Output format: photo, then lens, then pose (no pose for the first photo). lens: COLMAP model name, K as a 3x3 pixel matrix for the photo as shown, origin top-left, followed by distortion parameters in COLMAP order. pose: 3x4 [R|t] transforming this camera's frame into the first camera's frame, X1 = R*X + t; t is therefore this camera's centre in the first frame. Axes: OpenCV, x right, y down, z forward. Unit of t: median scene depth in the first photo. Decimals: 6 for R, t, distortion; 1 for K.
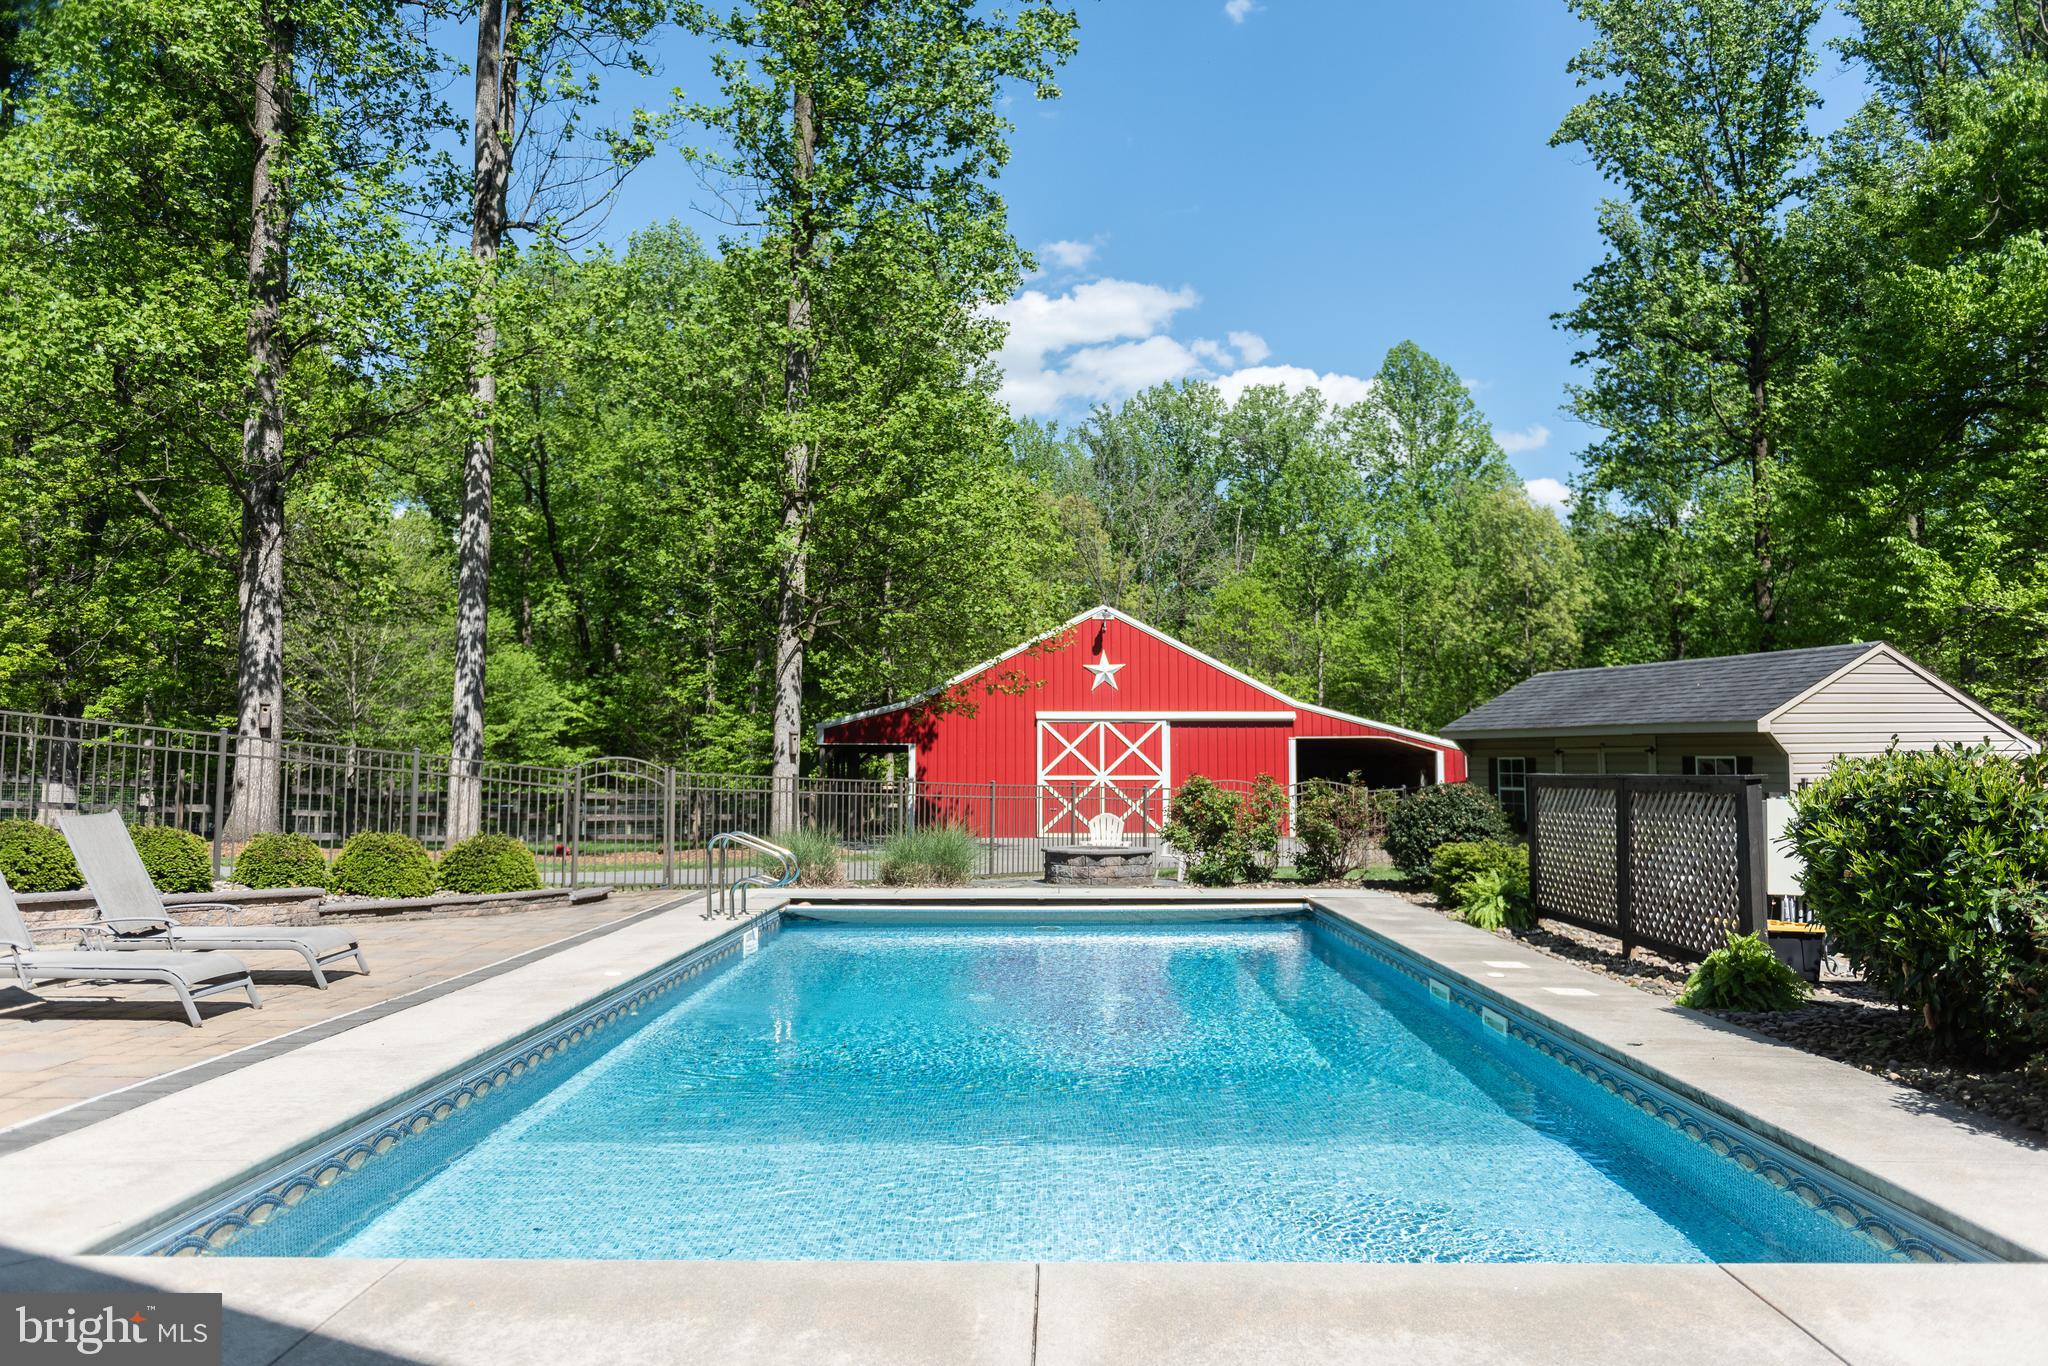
lens RADIAL K [[1391.9, 0, 1045.2], [0, 1391.9, 753.1], [0, 0, 1]] dist [0.005265, -0.006500]
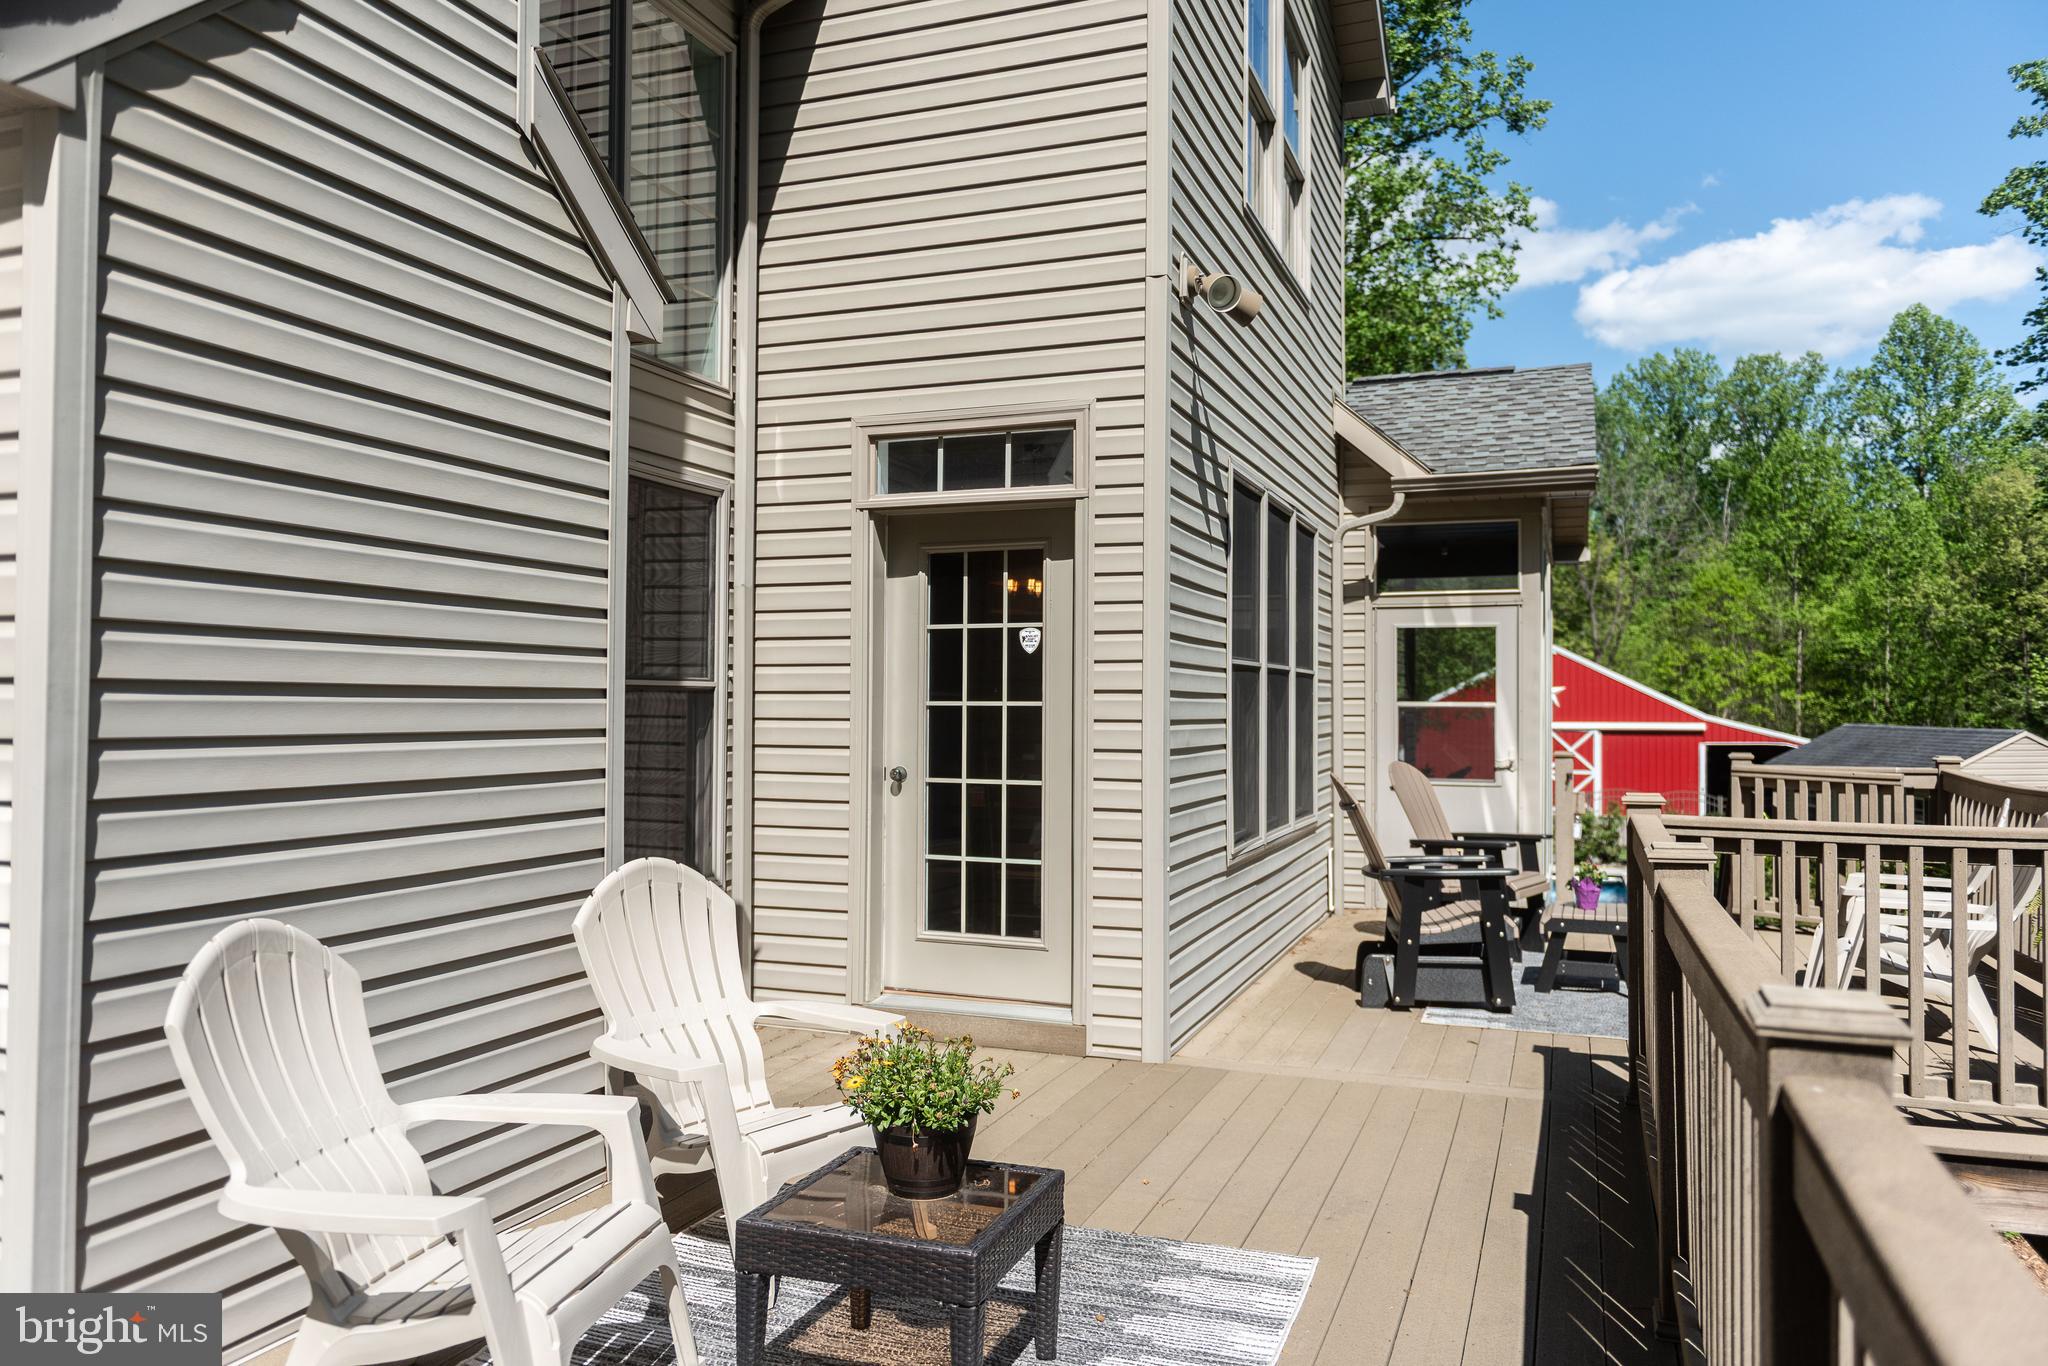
lens RADIAL K [[1391.9, 0, 1019.4], [0, 1391.9, 674.8], [0, 0, 1]] dist [0.005265, -0.006500]
pose [[0.933387, -0.001515, -0.358868, 0.049255], [-0.000120, 0.999990, -0.004533, -0.070773], [0.358871, 0.004274, 0.933377, -0.448072]]
